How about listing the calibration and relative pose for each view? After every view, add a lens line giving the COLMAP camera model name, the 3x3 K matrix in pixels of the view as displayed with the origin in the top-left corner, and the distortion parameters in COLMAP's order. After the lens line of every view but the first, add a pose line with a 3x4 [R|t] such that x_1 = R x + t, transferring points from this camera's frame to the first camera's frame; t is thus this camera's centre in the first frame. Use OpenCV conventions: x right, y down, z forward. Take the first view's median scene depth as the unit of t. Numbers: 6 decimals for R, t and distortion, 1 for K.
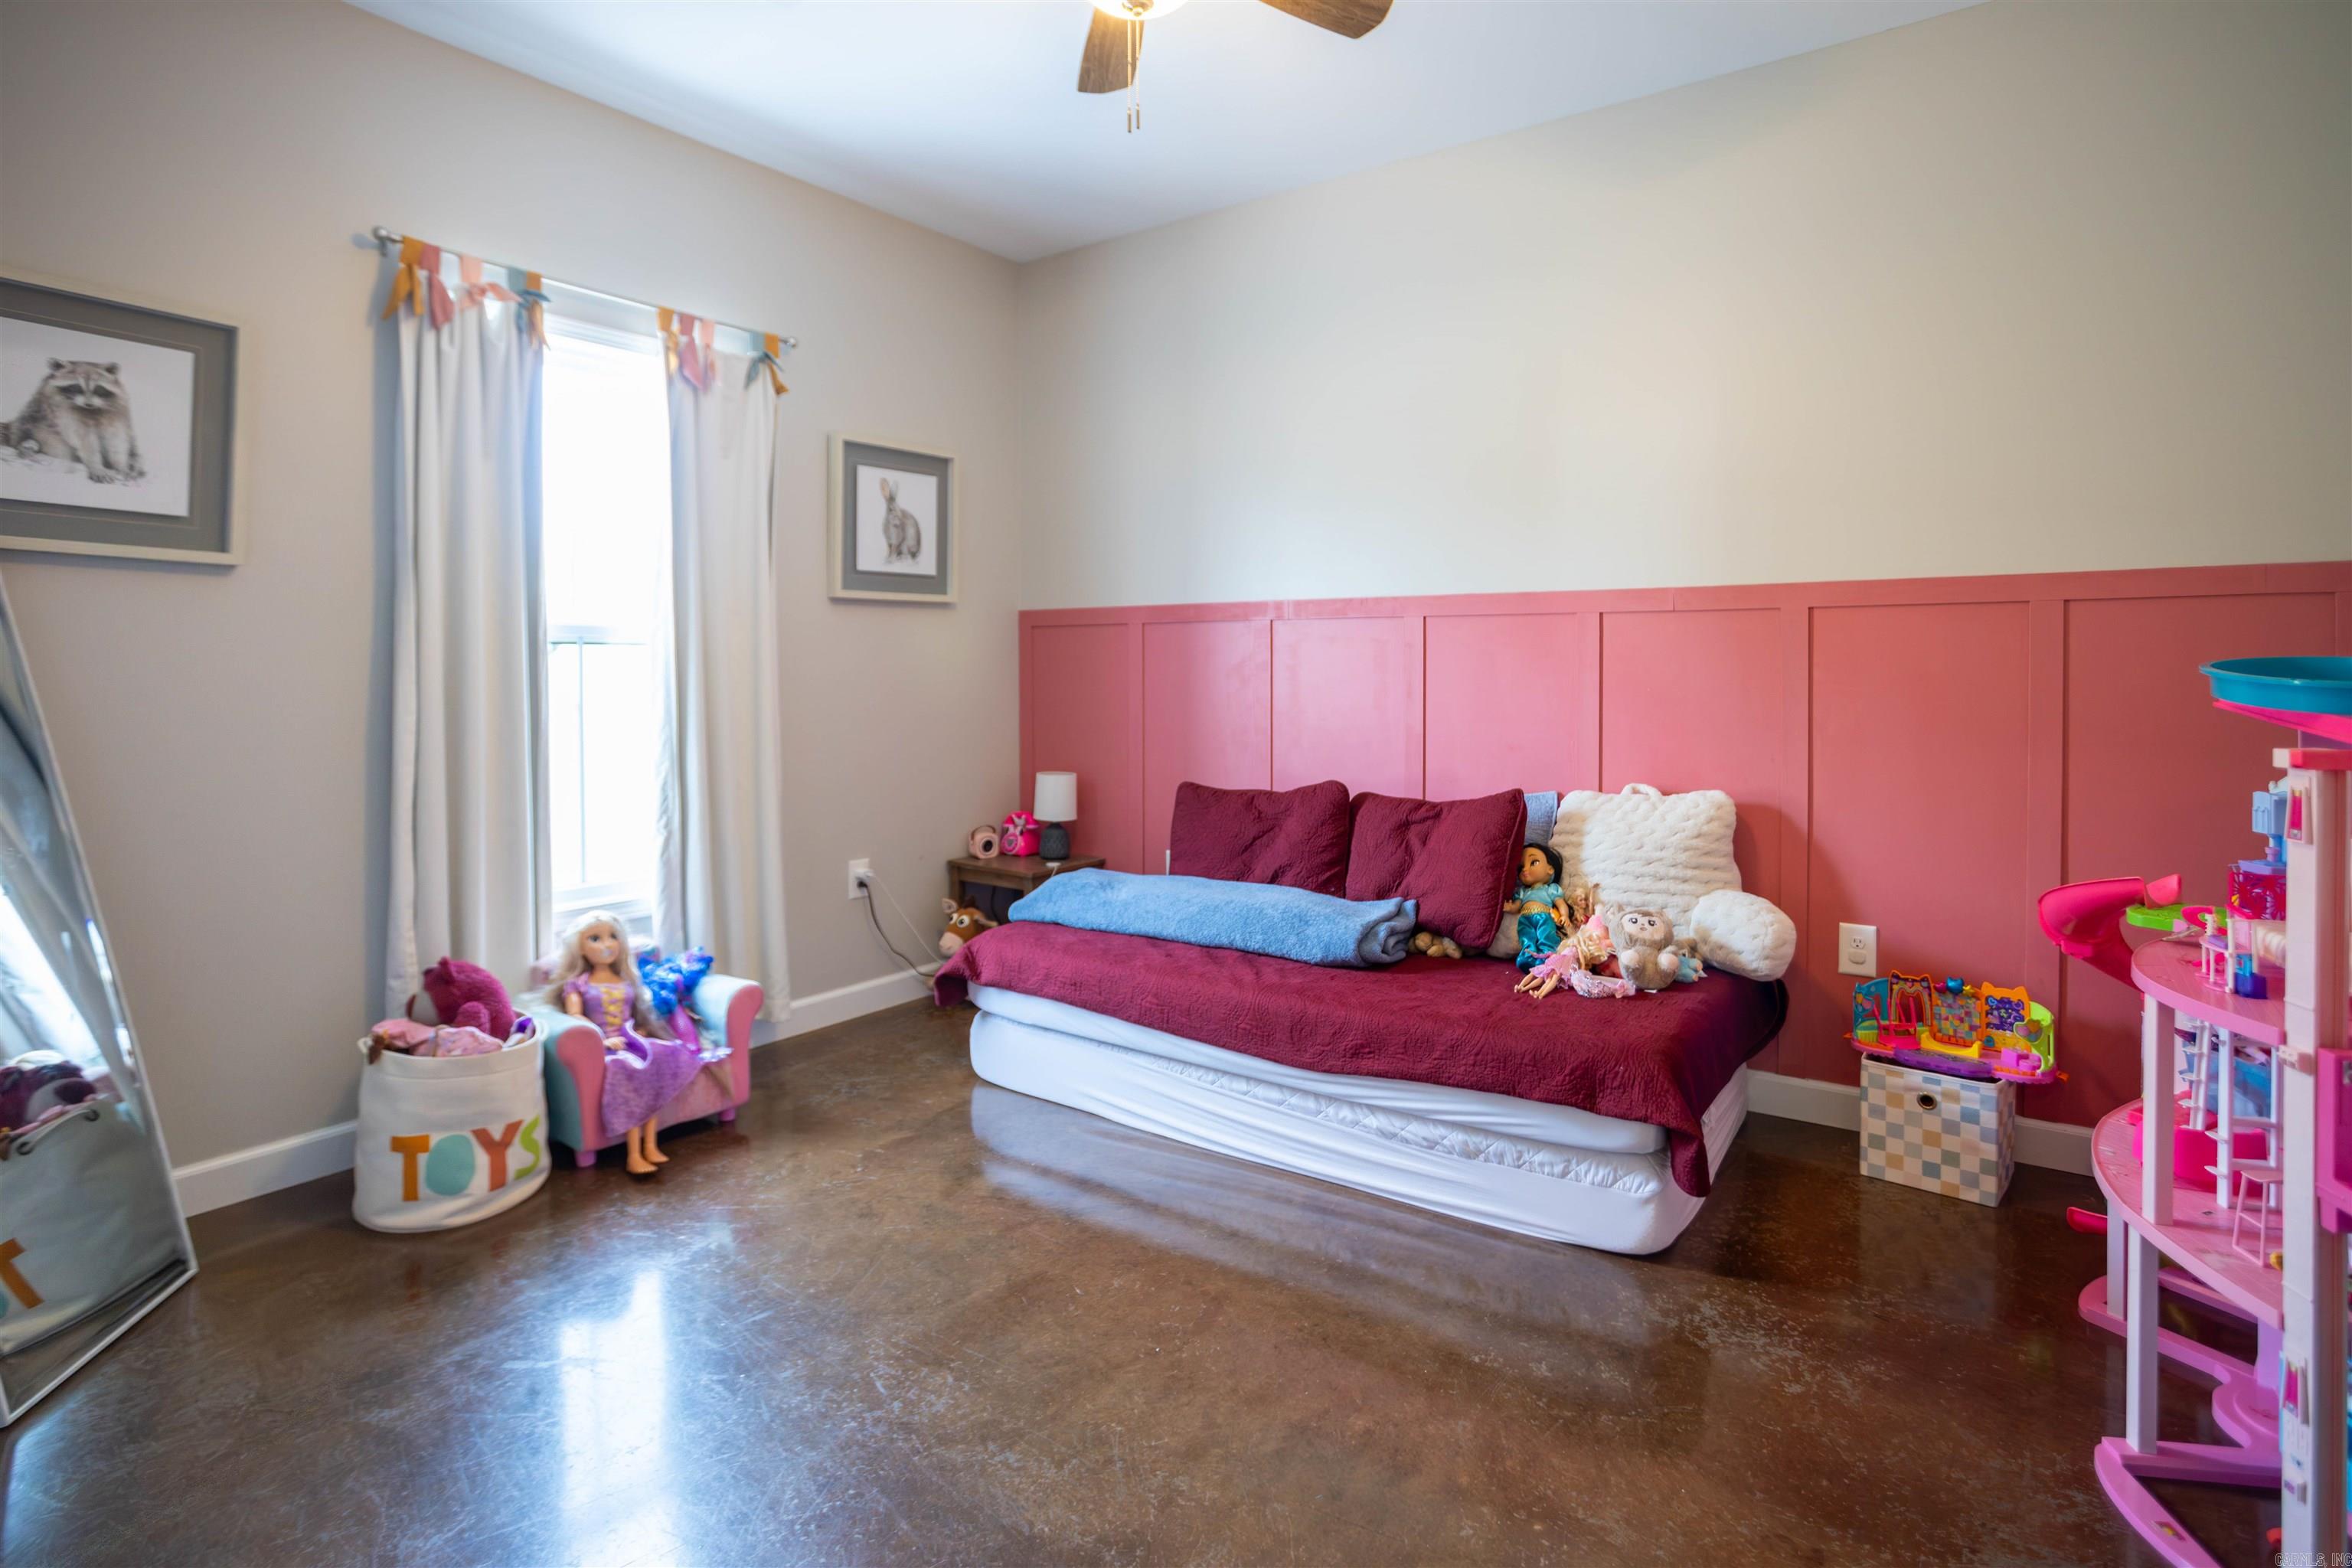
lens RADIAL K [[1207.2, 0, 1170.8], [0, 1207.2, 685.0], [0, 0, 1]] dist [-0.003029, 0.000492]
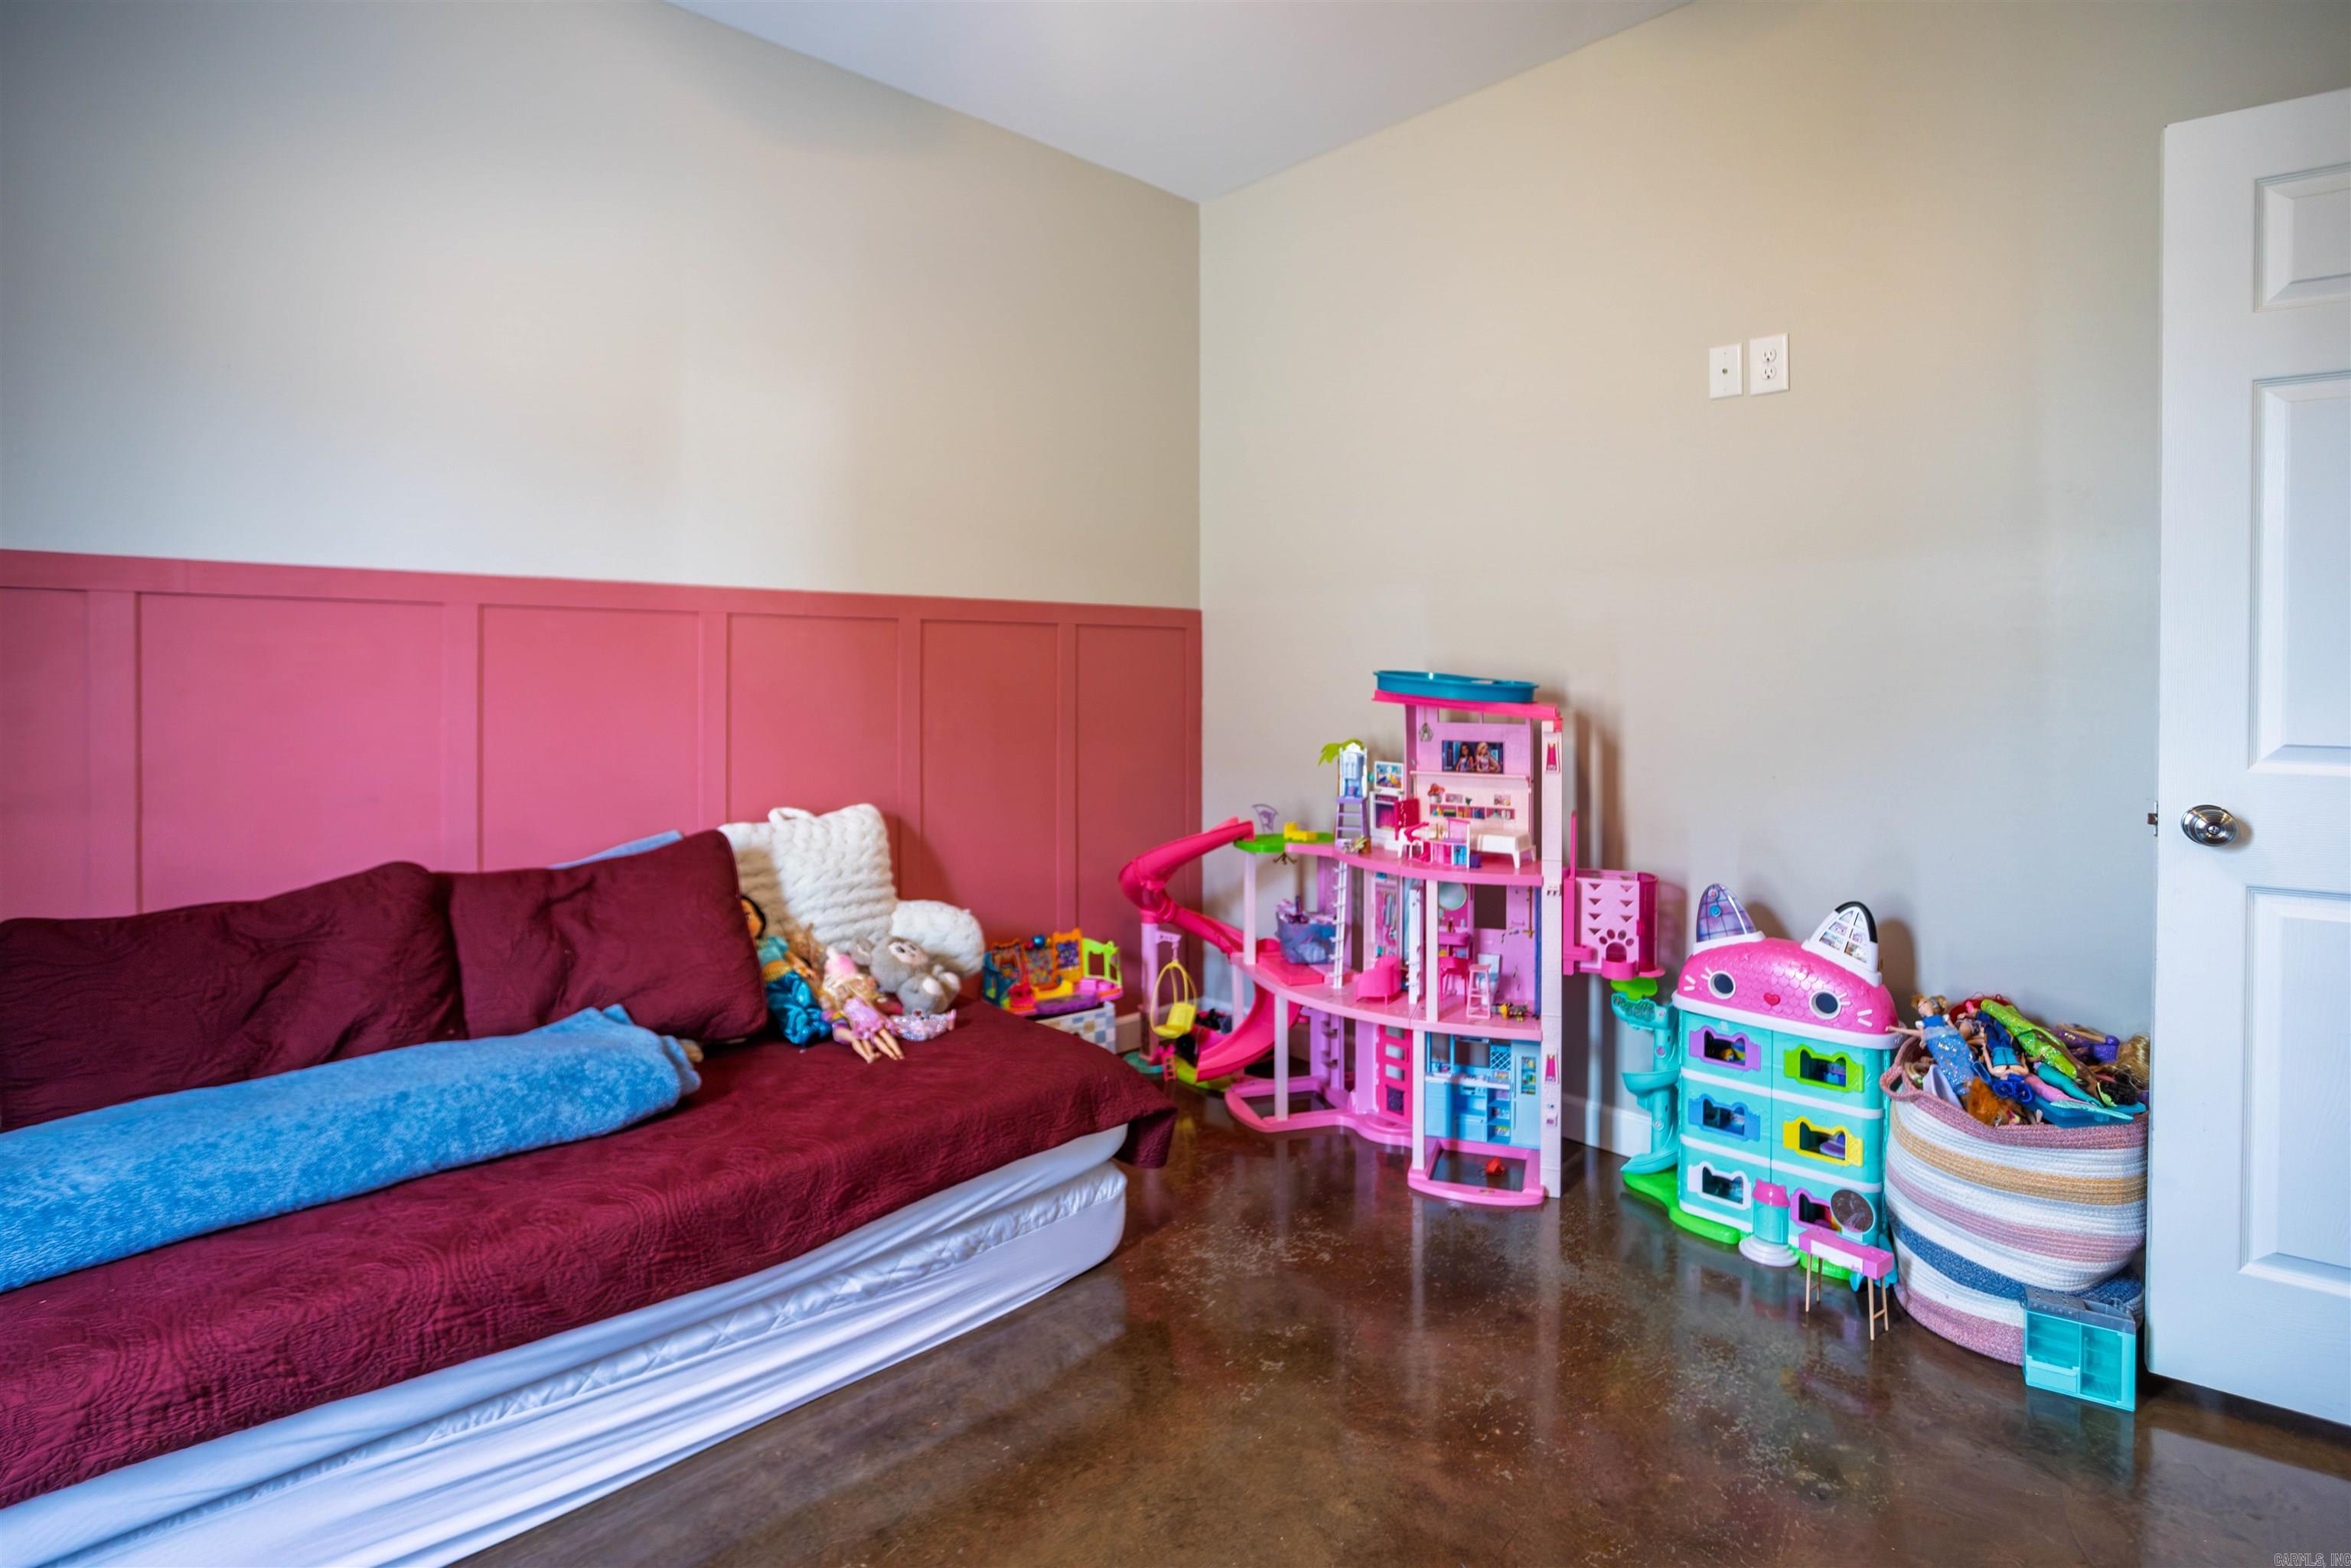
lens RADIAL K [[1206.6, 0, 1170.3], [0, 1206.6, 685.0], [0, 0, 1]] dist [-0.003029, 0.000492]
pose [[0.192001, -0.005720, 0.981378, -0.476967], [0.016764, 0.999856, 0.002548, -0.007293], [-0.981251, 0.015963, 0.192070, 0.599587]]
